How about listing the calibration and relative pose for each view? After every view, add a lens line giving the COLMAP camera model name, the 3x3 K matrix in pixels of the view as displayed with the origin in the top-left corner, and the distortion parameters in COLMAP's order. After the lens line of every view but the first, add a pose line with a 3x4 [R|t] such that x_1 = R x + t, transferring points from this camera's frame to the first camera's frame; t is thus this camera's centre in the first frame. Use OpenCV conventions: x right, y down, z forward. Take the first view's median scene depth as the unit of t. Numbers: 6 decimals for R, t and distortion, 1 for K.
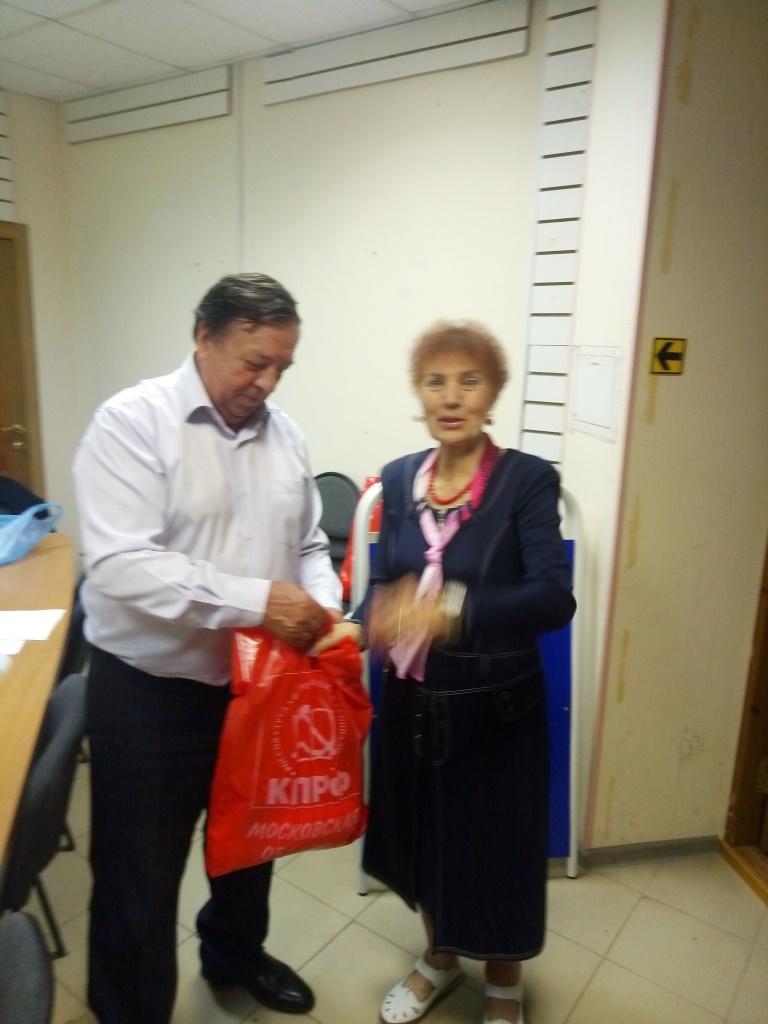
lens RADIAL K [[844.1, 0, 356.9], [0, 844.1, 542.6], [0, 0, 1]] dist [-0.002120, 0.006839]
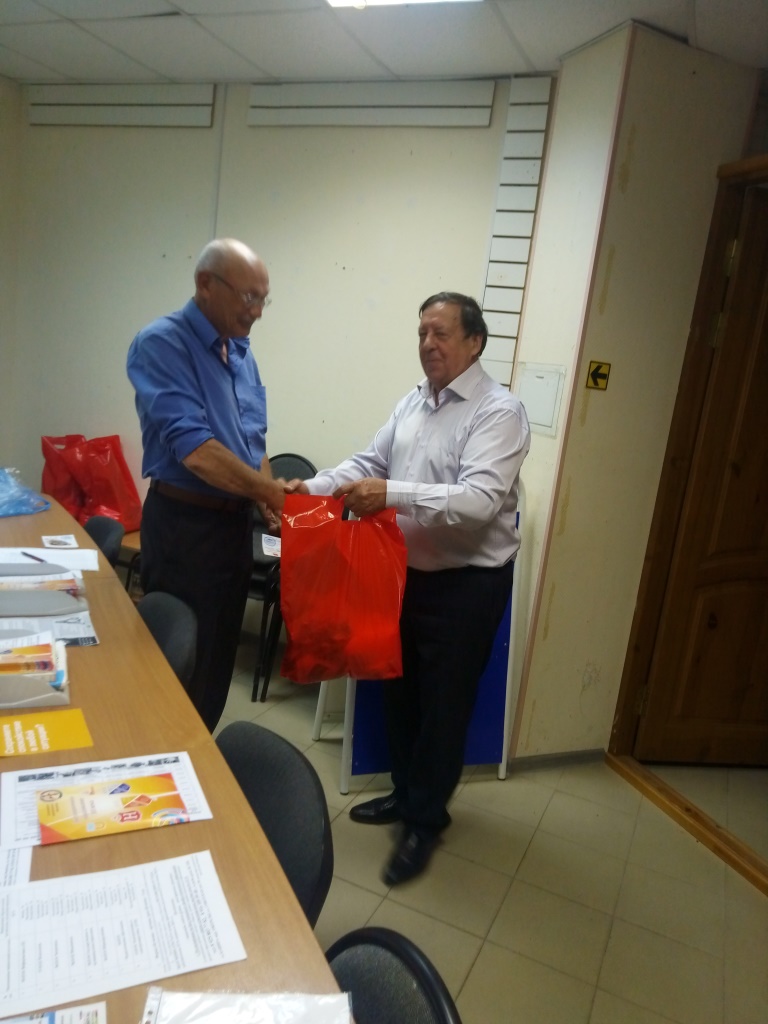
lens RADIAL K [[783.9, 0, 435.5], [0, 783.9, 538.1], [0, 0, 1]] dist [-0.002238, 0.004879]
pose [[0.967176, 0.043620, 0.250335, -0.144280], [-0.042113, 0.999048, -0.011376, 0.049040], [-0.250593, 0.000460, 0.968092, -0.109478]]
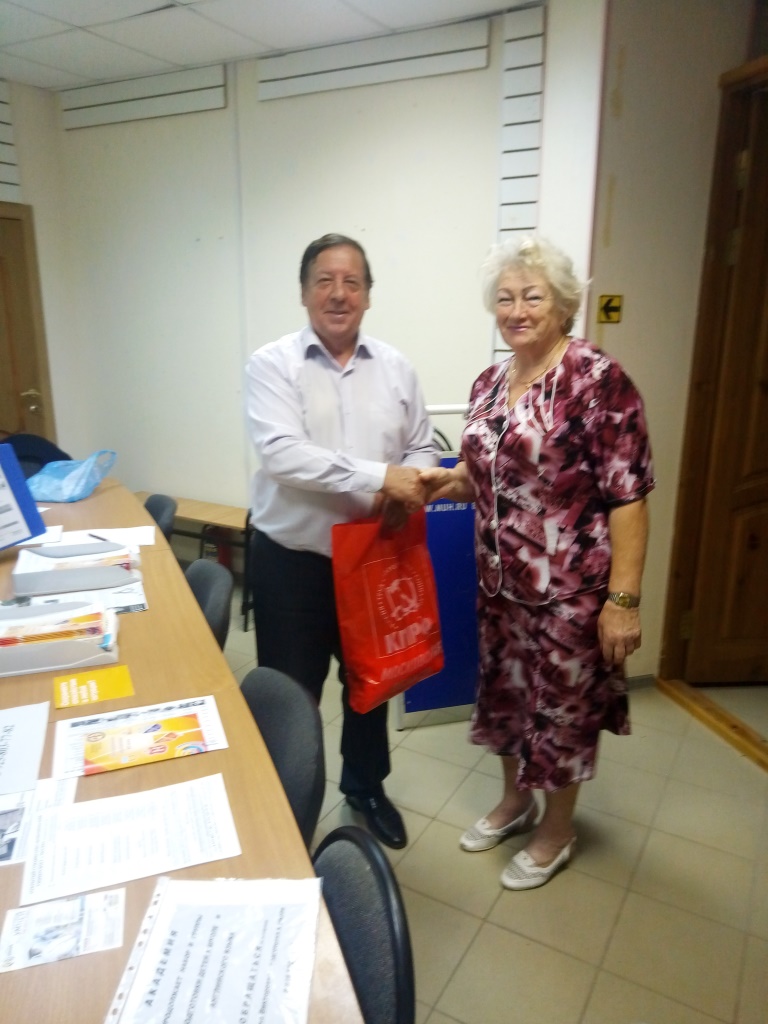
lens RADIAL K [[772.3, 0, 418.0], [0, 772.3, 542.1], [0, 0, 1]] dist [-0.000415, -0.004834]
pose [[0.989467, -0.058437, 0.132439, -0.094719], [0.050794, 0.996883, 0.060373, 0.047247], [-0.135554, -0.053010, 0.989351, -0.154822]]
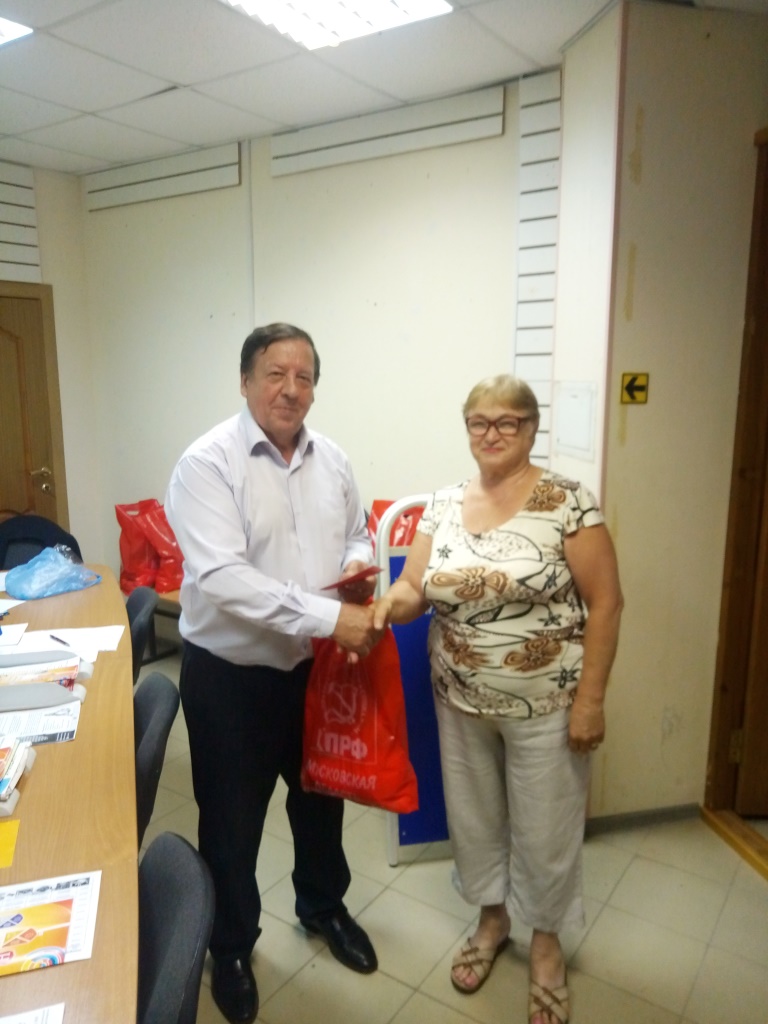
lens RADIAL K [[810.8, 0, 385.6], [0, 810.8, 543.2], [0, 0, 1]] dist [-0.011348, -0.003067]
pose [[0.998434, -0.037278, 0.041722, -0.029099], [0.038691, 0.998686, -0.033597, 0.016857], [-0.040414, 0.035159, 0.998564, -0.091876]]
